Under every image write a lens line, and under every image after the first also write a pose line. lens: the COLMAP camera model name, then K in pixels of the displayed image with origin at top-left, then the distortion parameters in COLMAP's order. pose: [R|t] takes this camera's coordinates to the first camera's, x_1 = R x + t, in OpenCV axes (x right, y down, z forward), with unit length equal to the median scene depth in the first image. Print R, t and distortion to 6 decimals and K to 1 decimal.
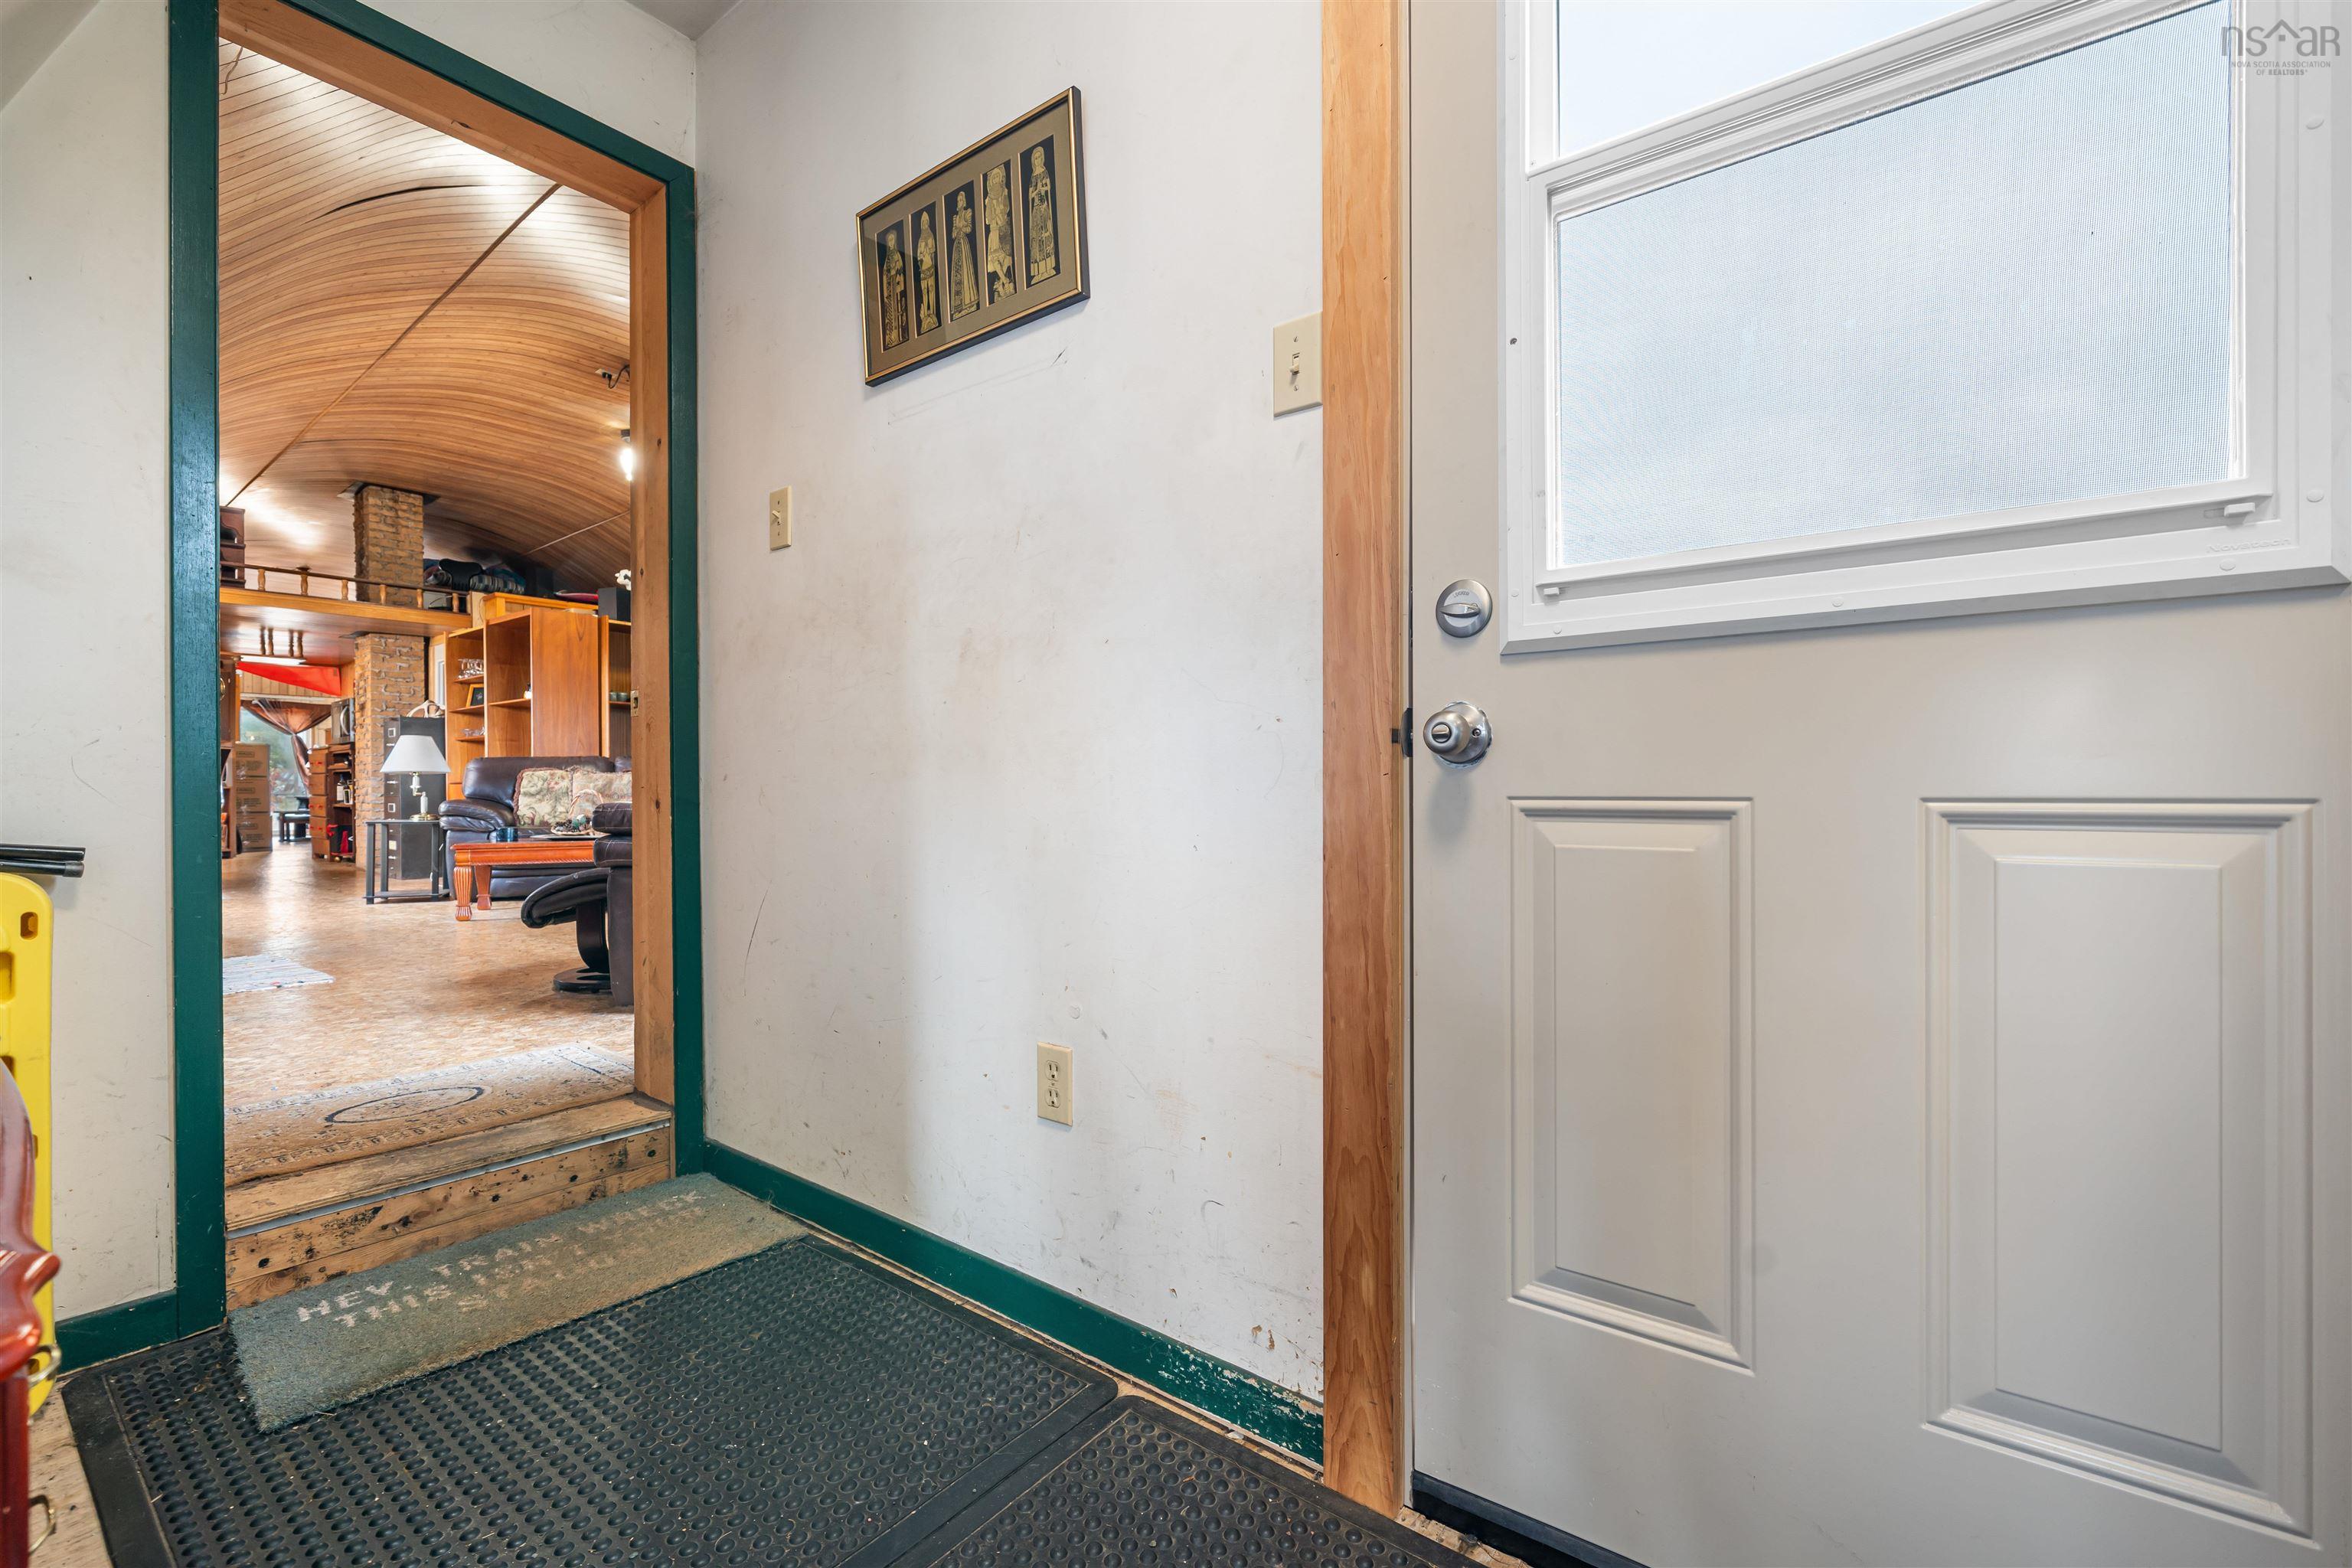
lens RADIAL K [[981.2, 0, 1176.0], [0, 981.2, 784.0], [0, 0, 1]] dist [-0.001359, -0.000080]
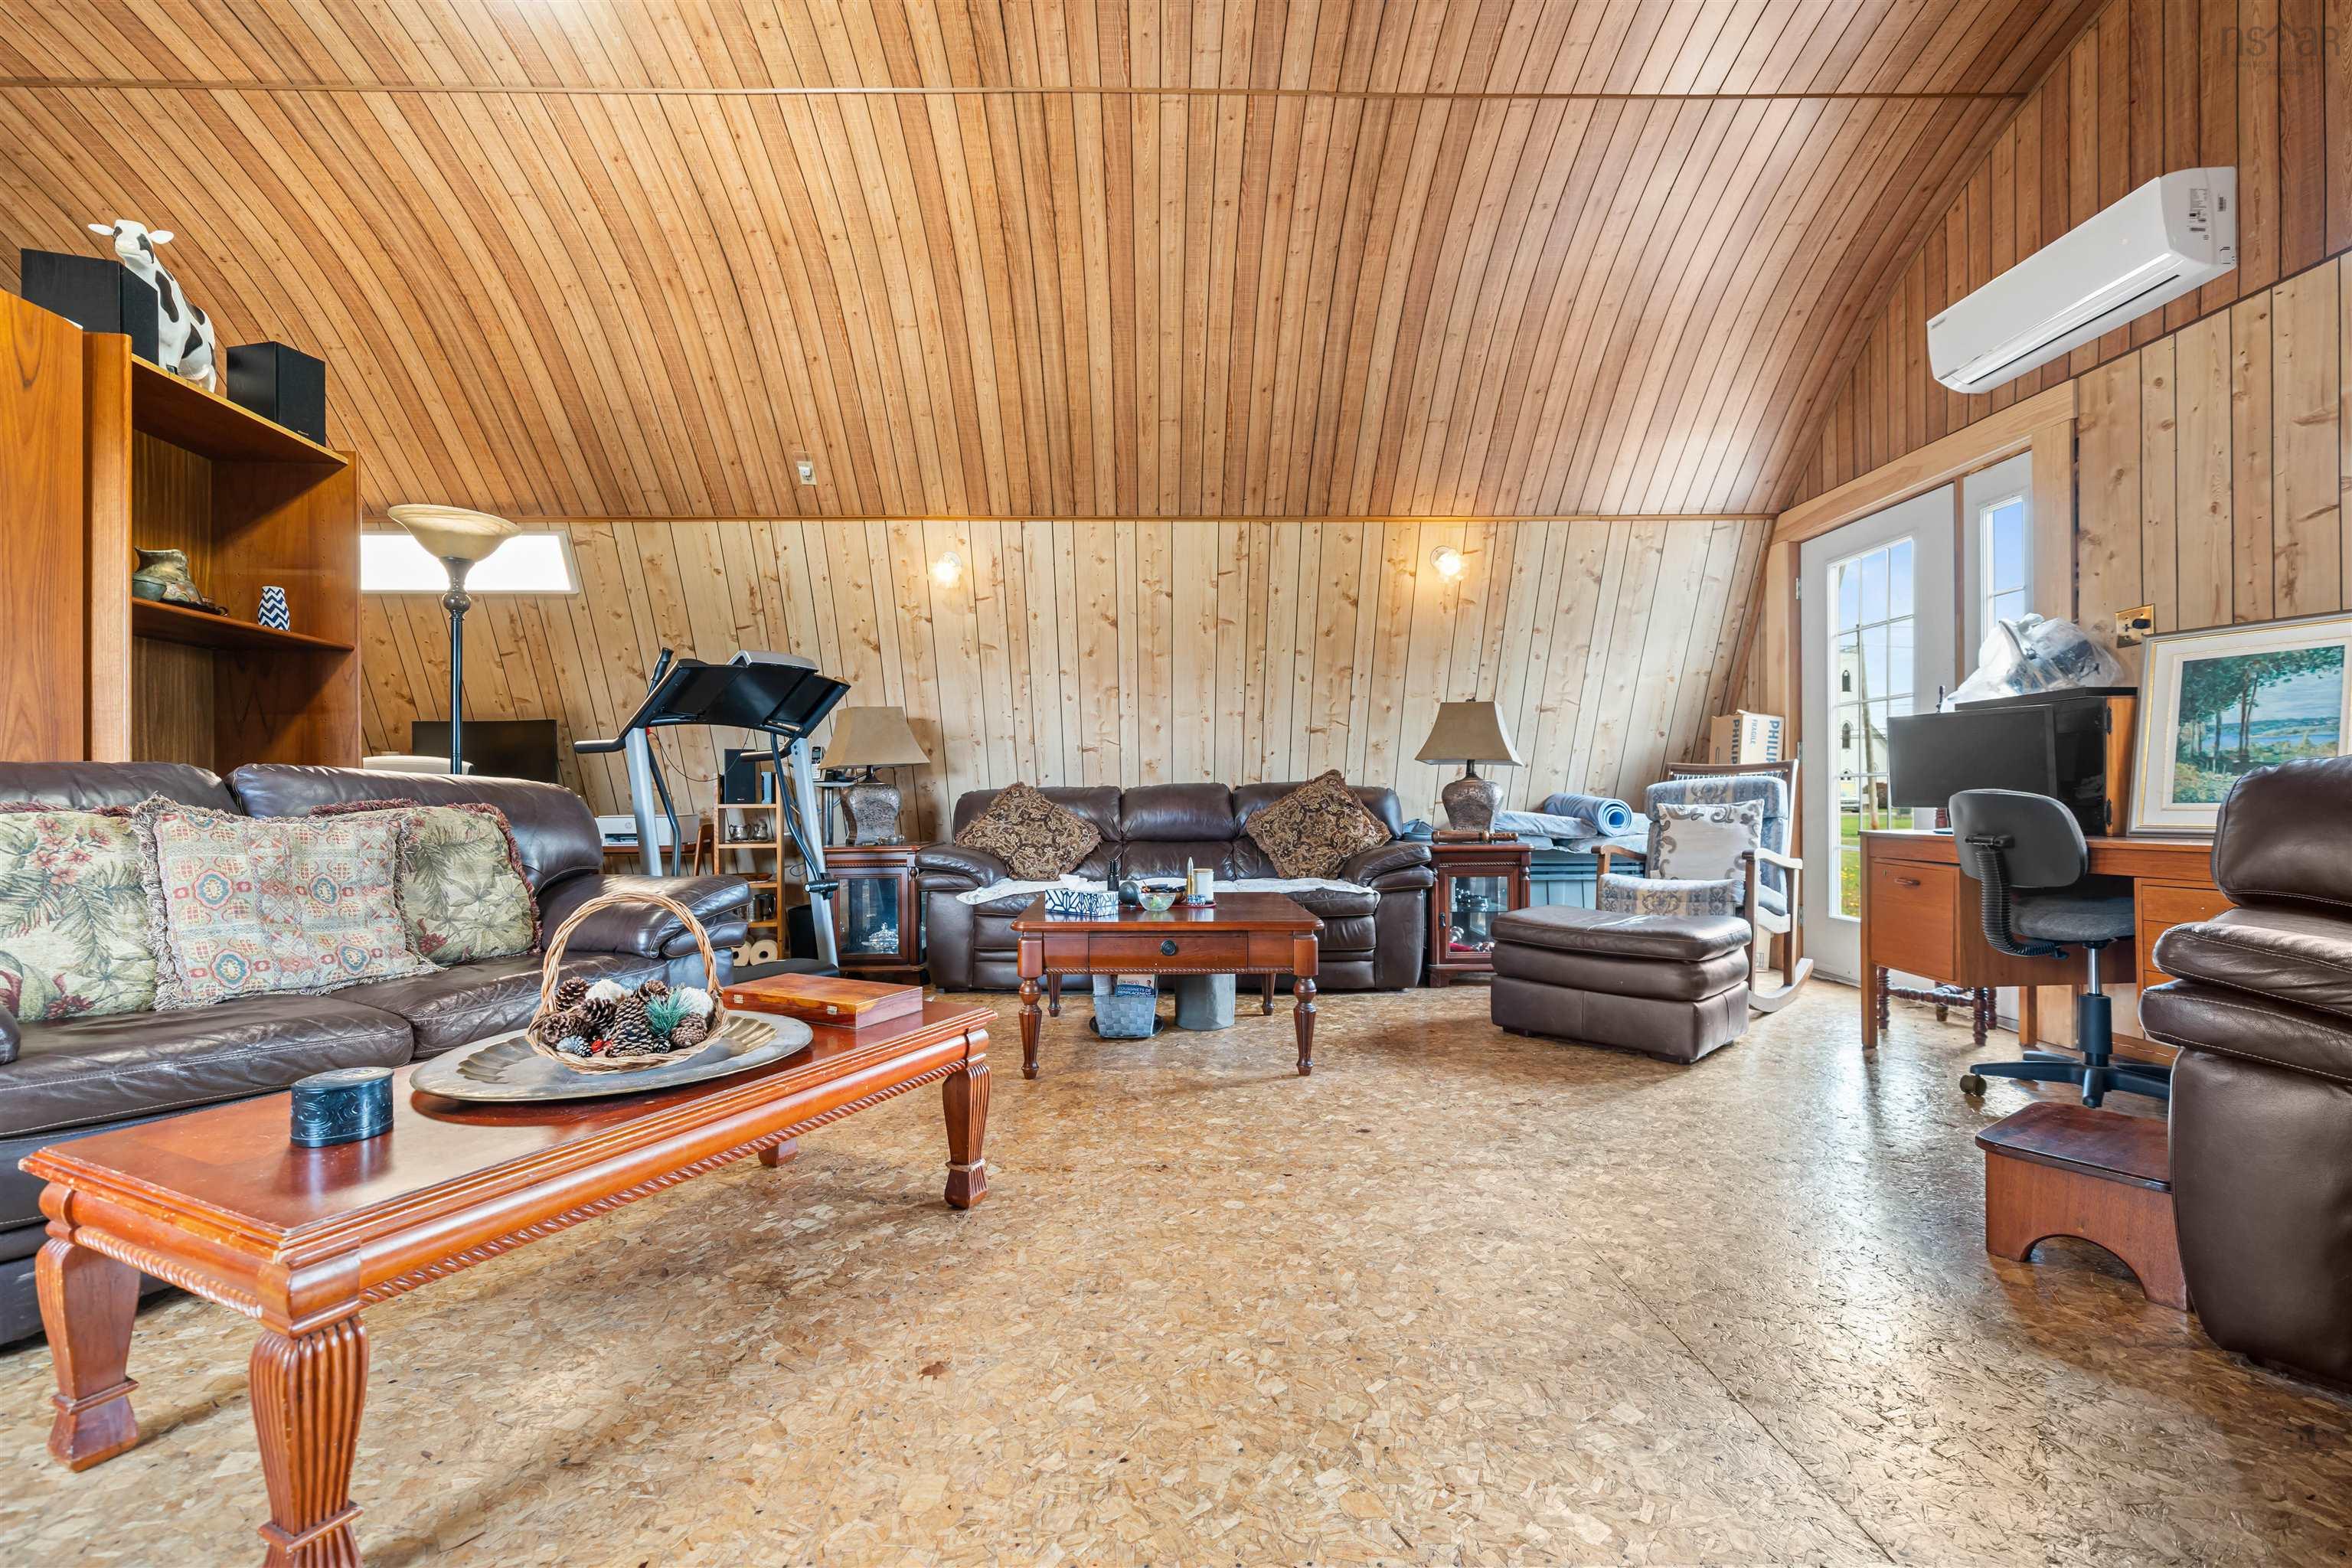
lens RADIAL K [[972.8, 0, 1177.5], [0, 972.8, 800.5], [0, 0, 1]] dist [-0.001818, 0.000400]
pose [[0.777543, 0.006654, 0.628794, -0.468024], [-0.003876, 0.999976, -0.005789, -0.014091], [-0.628817, 0.002064, 0.777550, 0.481517]]
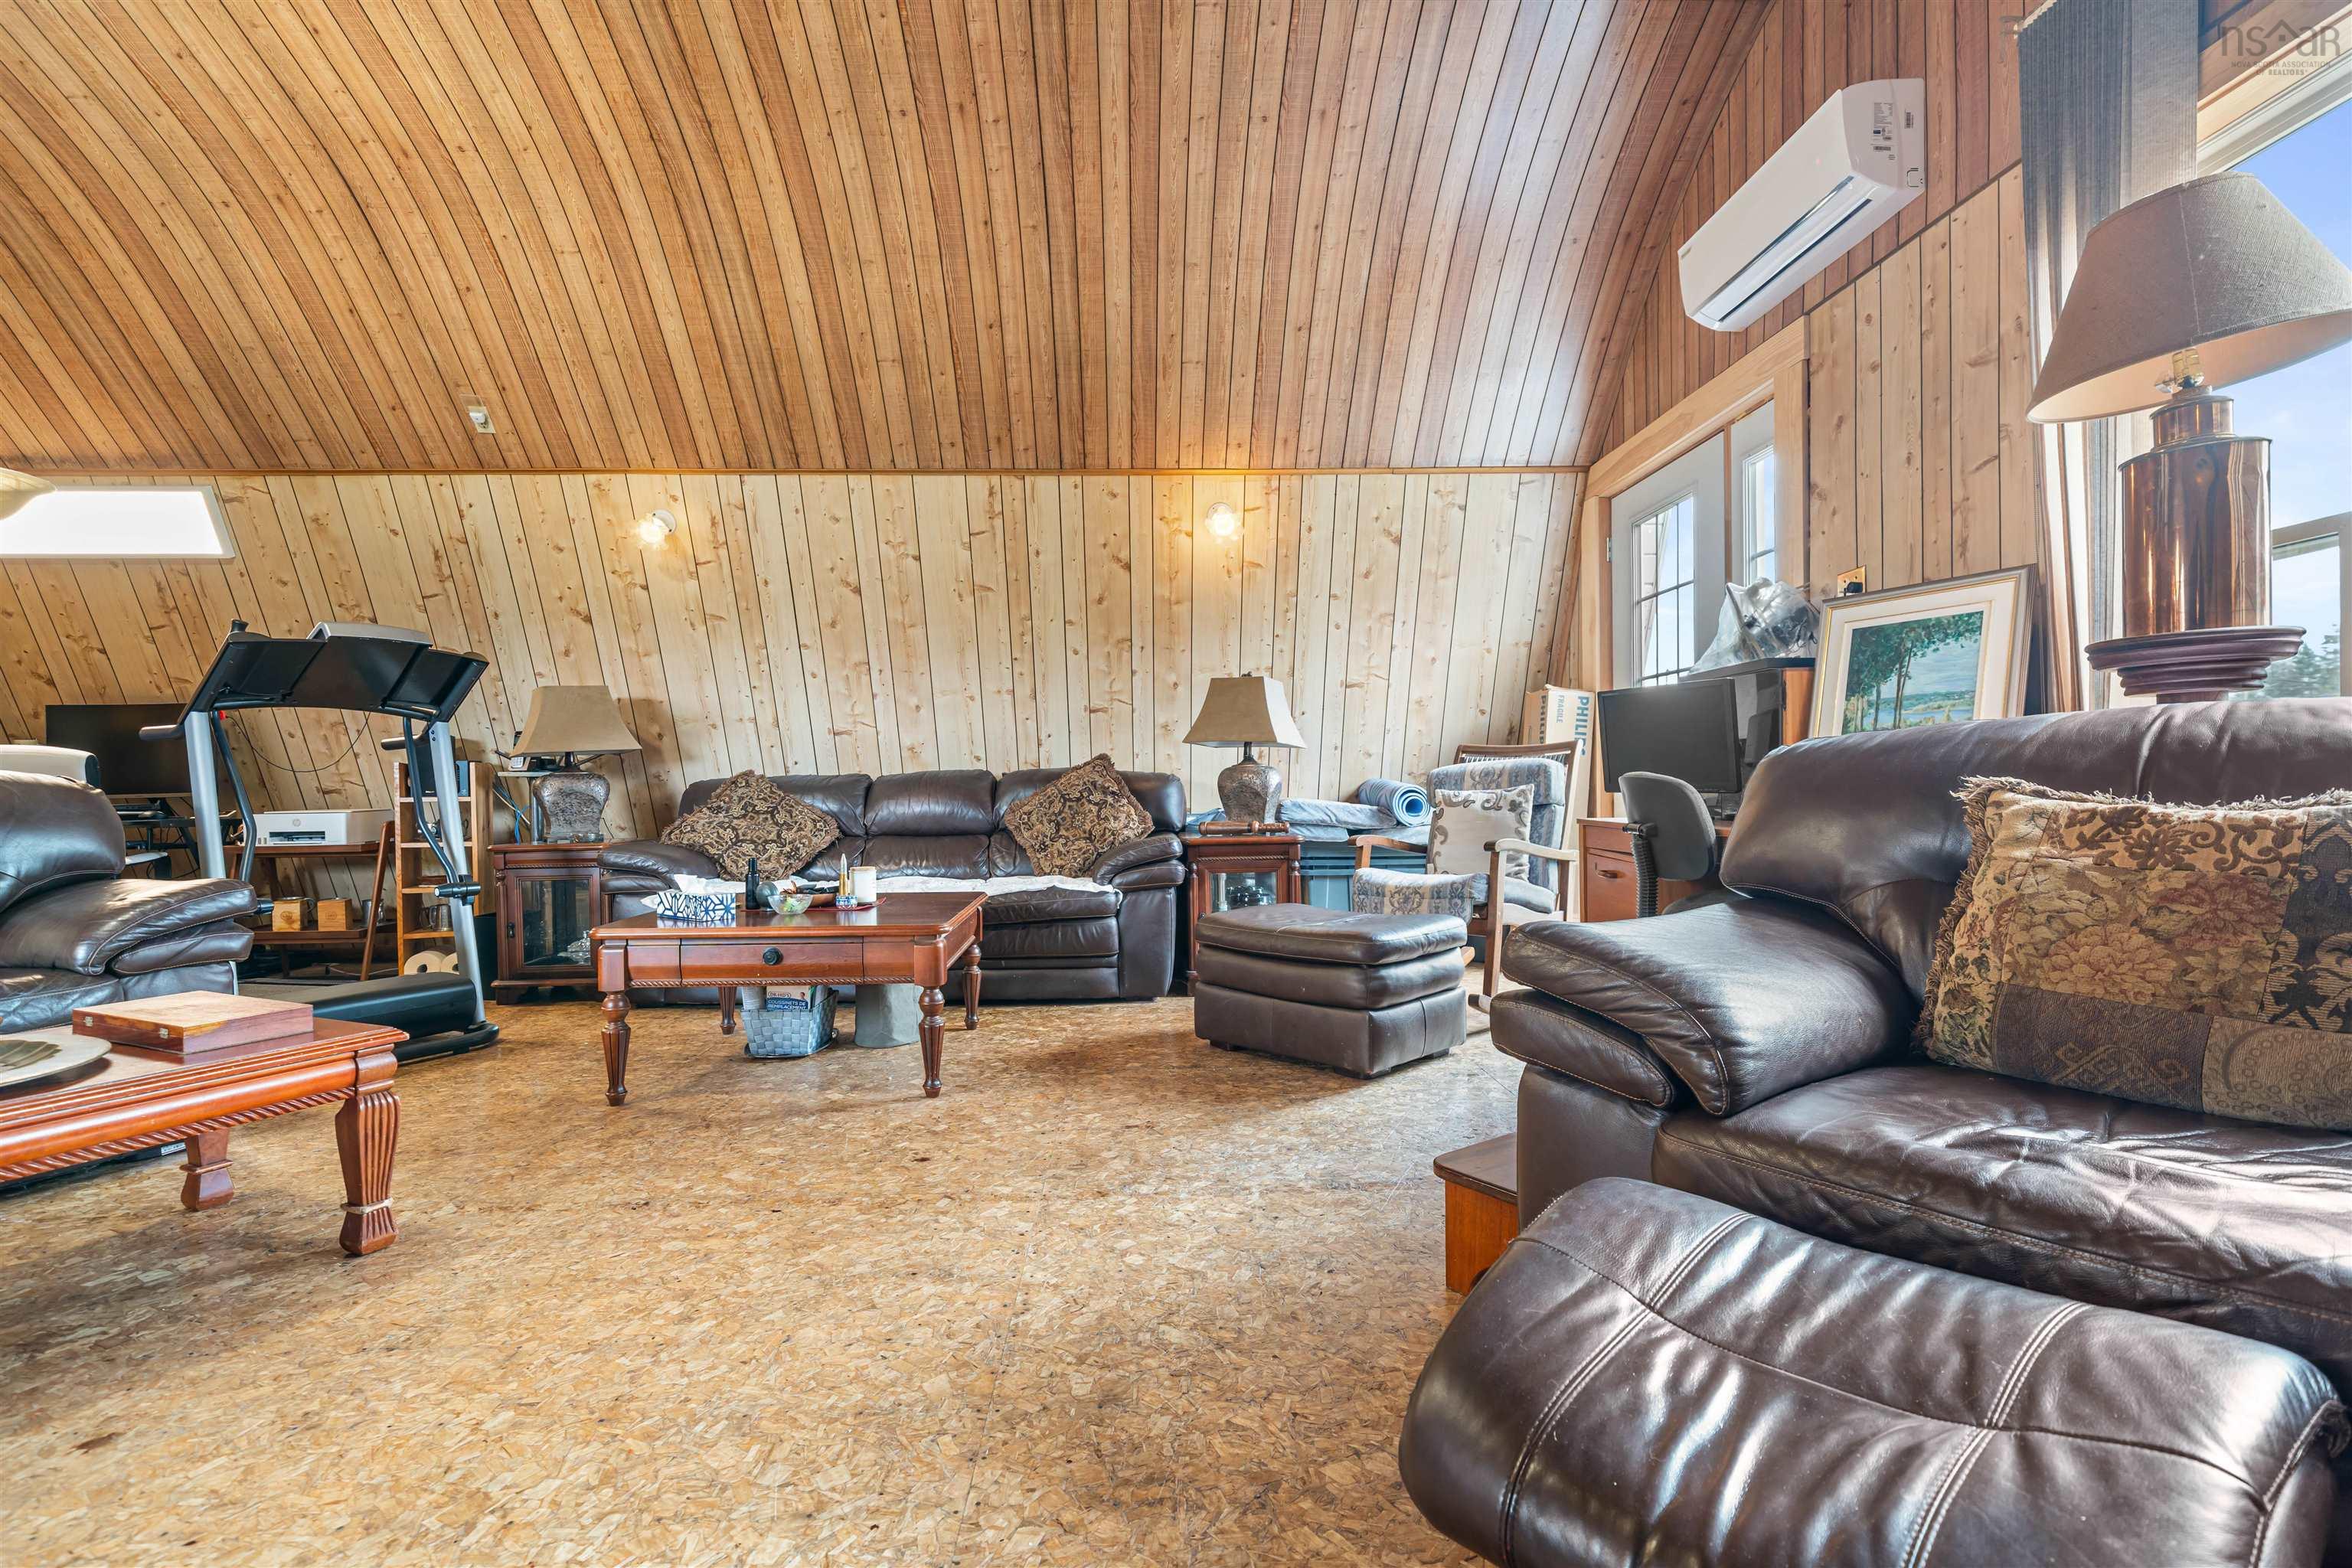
lens RADIAL K [[1087.1, 0, 1181.2], [0, 1087.1, 799.9], [0, 0, 1]] dist [0.001016, -0.000158]
pose [[0.763196, -0.005724, 0.646141, -0.367737], [0.003205, 0.999982, 0.005072, -0.014532], [-0.646159, -0.001800, 0.763201, 0.400490]]
